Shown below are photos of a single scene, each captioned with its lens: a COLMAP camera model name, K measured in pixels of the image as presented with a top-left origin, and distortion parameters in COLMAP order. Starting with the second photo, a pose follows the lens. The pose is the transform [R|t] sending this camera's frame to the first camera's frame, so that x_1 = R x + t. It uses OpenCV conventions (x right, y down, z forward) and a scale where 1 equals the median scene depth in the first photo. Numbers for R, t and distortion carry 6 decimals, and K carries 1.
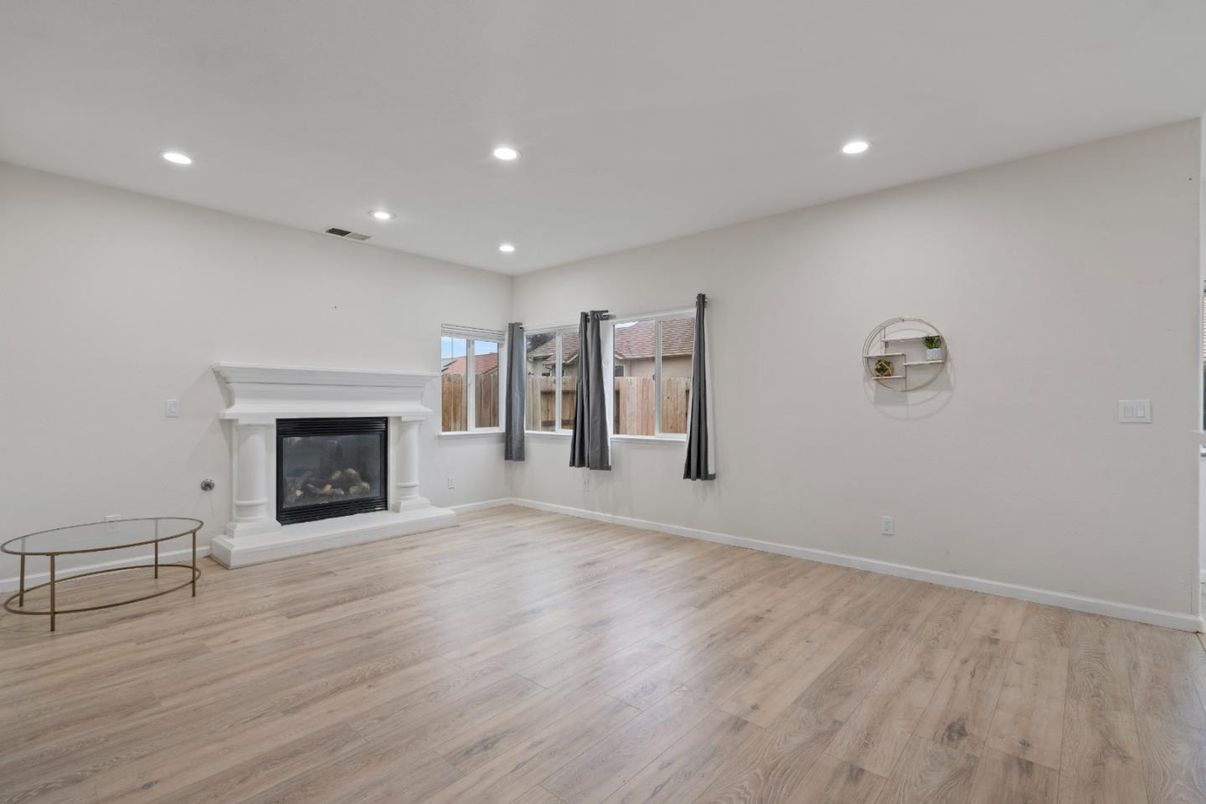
lens RADIAL K [[553.0, 0, 604.9], [0, 553.0, 411.4], [0, 0, 1]] dist [-0.001836, 0.000527]
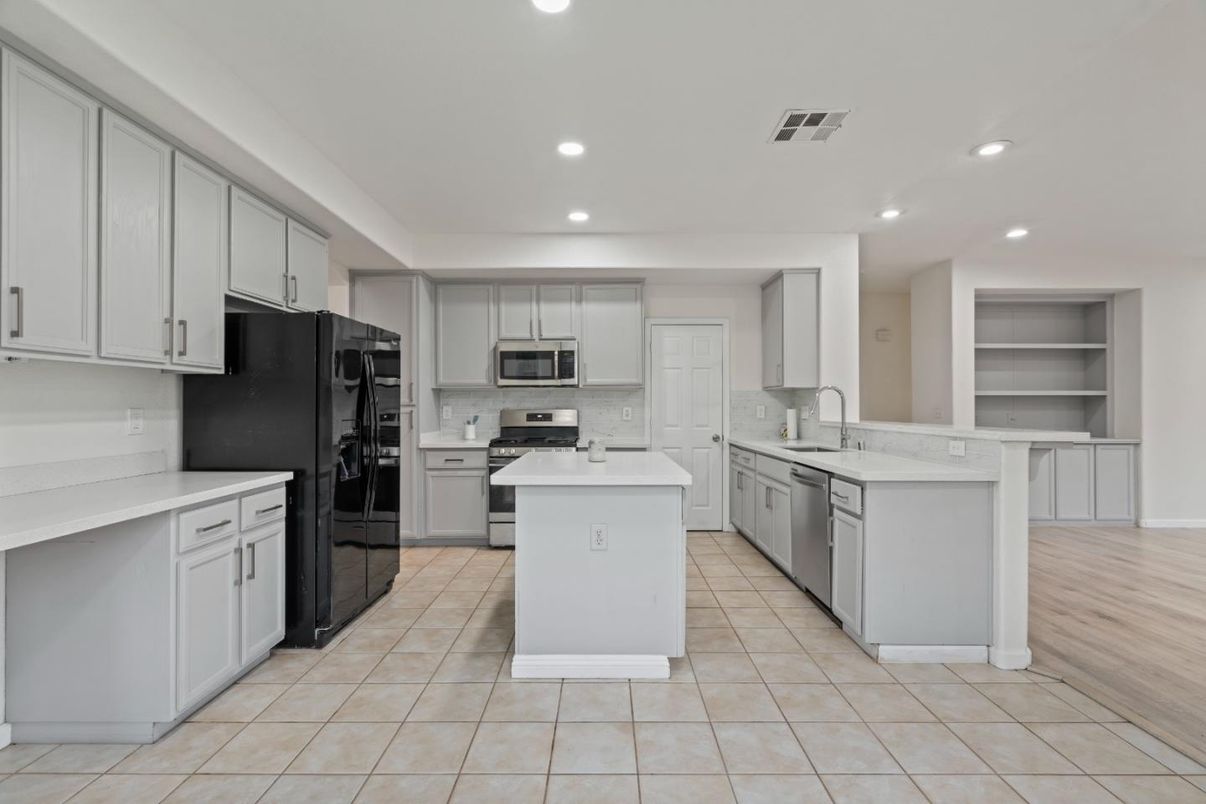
lens RADIAL K [[548.3, 0, 601.3], [0, 548.3, 401.1], [0, 0, 1]] dist [-0.000543, 0.000904]
pose [[-0.751491, -0.006345, -0.659713, 1.470264], [-0.006929, 0.999975, -0.001725, -0.017352], [0.659707, 0.003275, -0.751516, 0.648364]]
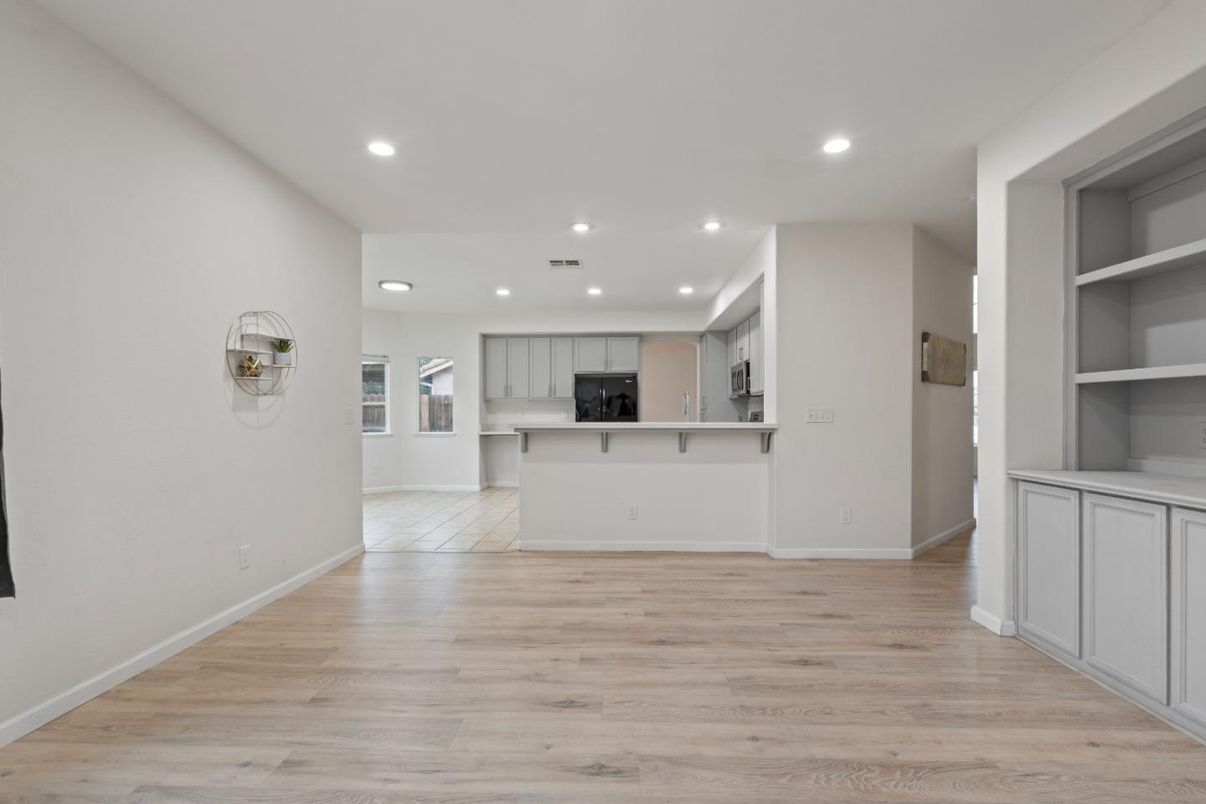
lens RADIAL K [[553.0, 0, 604.9], [0, 553.0, 411.4], [0, 0, 1]] dist [-0.001836, 0.000527]
pose [[-0.637431, -0.000443, 0.770507, -0.480652], [0.005674, 0.999970, 0.005268, -0.012281], [-0.770486, 0.007730, -0.637410, 1.134667]]
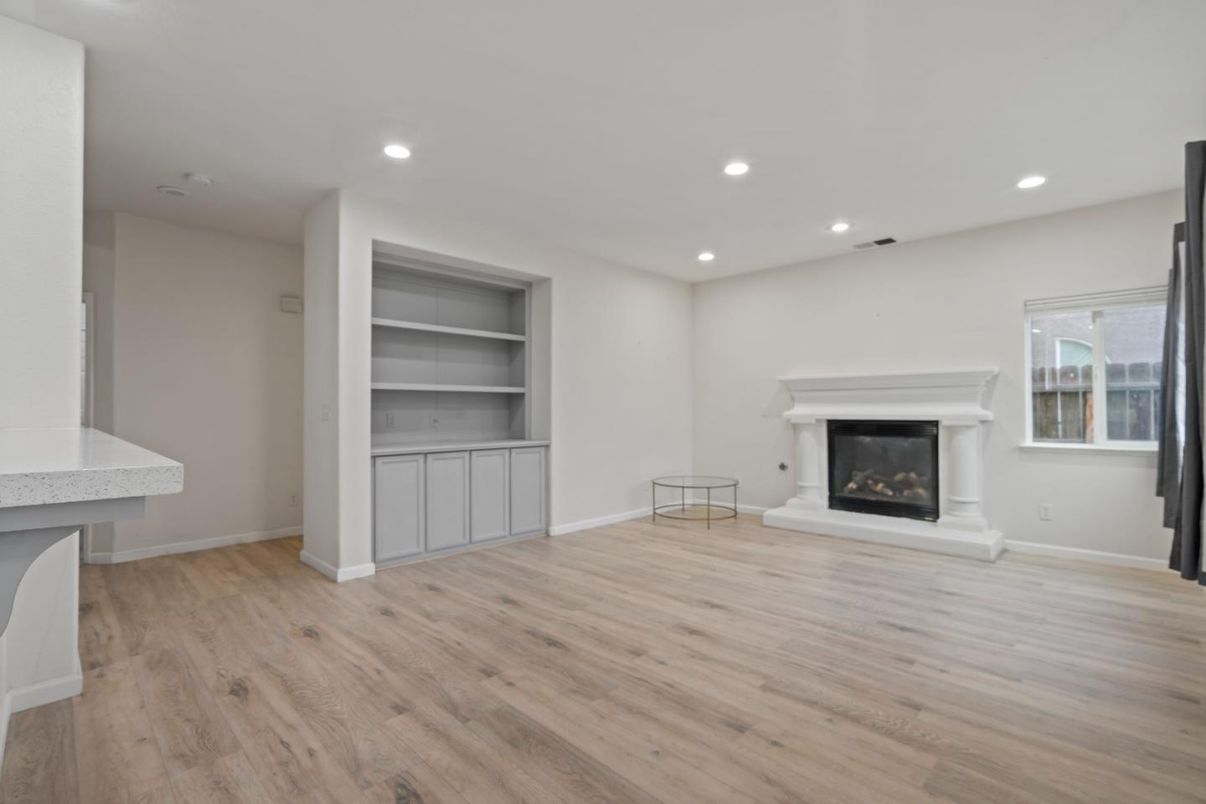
lens RADIAL K [[548.3, 0, 601.3], [0, 548.3, 401.1], [0, 0, 1]] dist [-0.000543, 0.000904]
pose [[-0.062191, -0.016854, -0.997922, 0.768524], [-0.007363, 0.999838, -0.016428, -0.003908], [0.998037, 0.006326, -0.062305, 0.707869]]
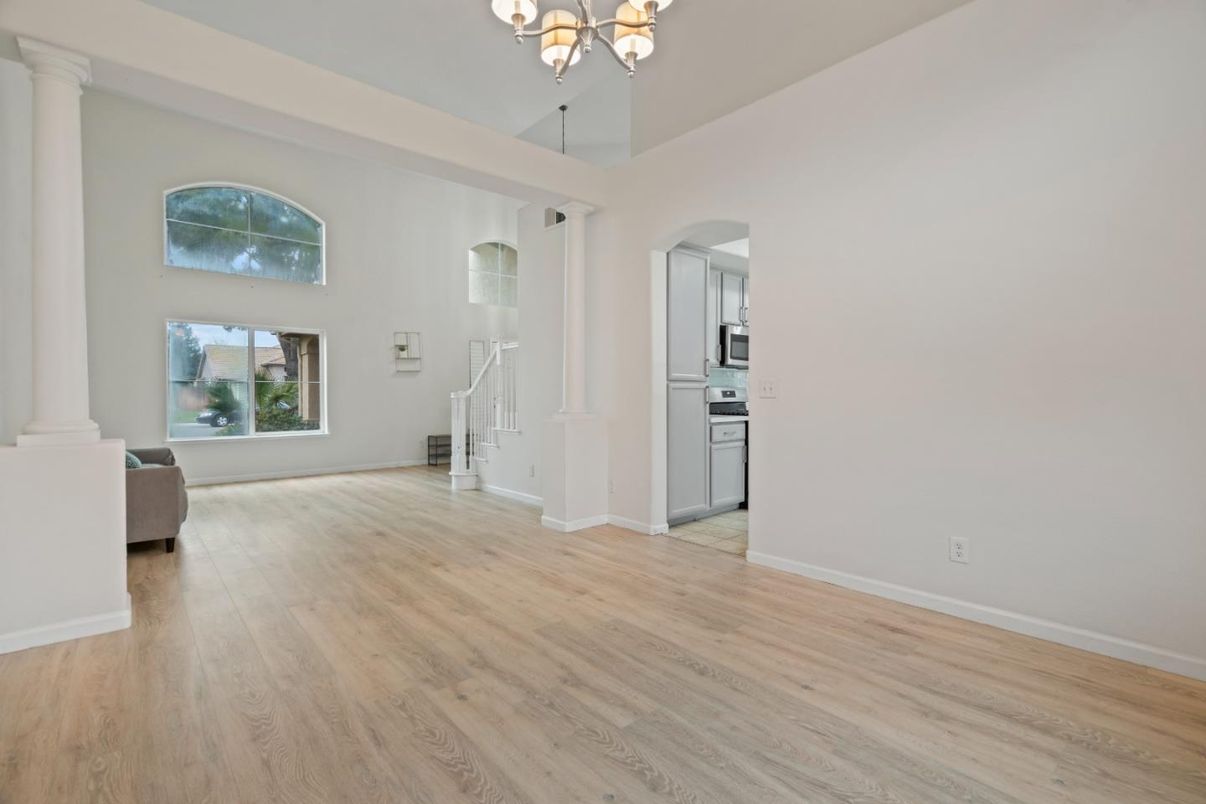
lens RADIAL K [[548.3, 0, 601.3], [0, 548.3, 401.1], [0, 0, 1]] dist [-0.000543, 0.000904]
pose [[-0.124717, 0.012102, -0.992119, 2.280963], [-0.010429, 0.999854, 0.013507, 0.025287], [0.992138, 0.012032, -0.124573, -0.671820]]
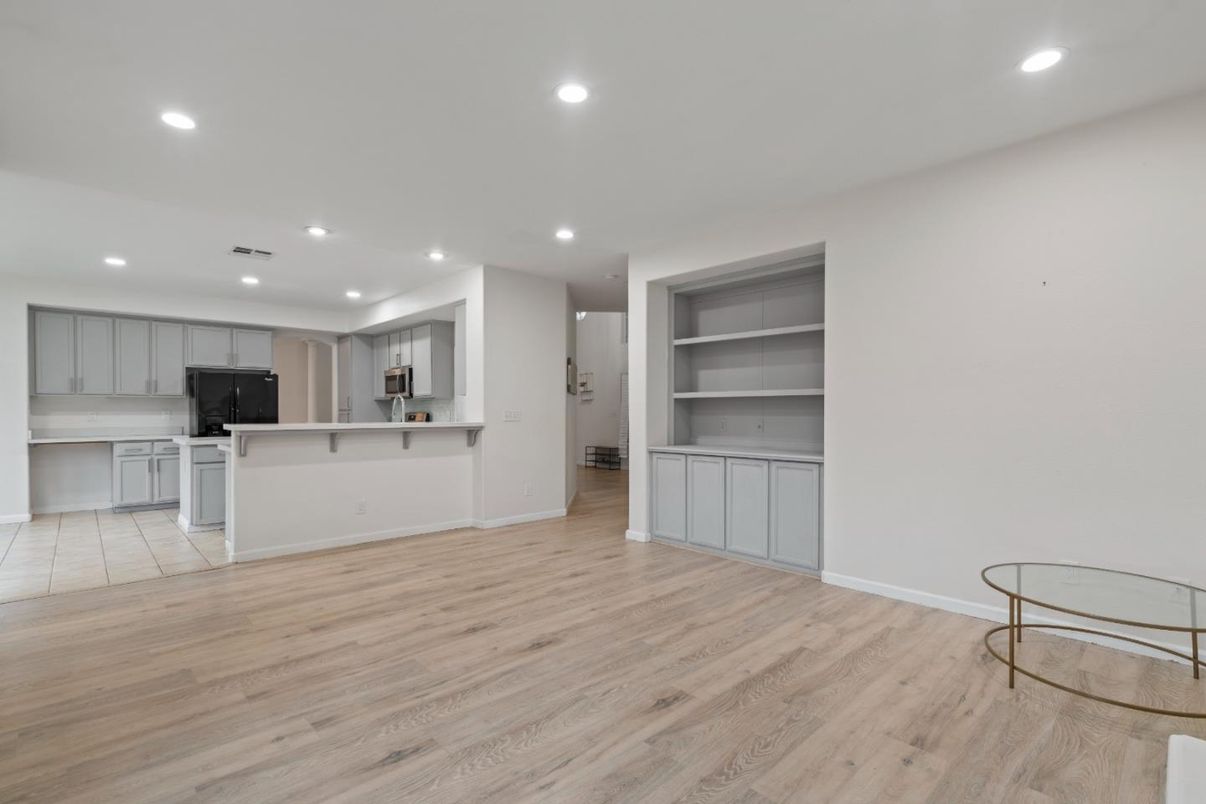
lens RADIAL K [[554.6, 0, 604.5], [0, 554.6, 415.0], [0, 0, 1]] dist [-0.003737, 0.000078]
pose [[-0.996004, -0.003451, 0.089241, -0.260493], [-0.002350, 0.999920, 0.012436, -0.017367], [-0.089276, 0.012176, -0.995932, 1.565836]]
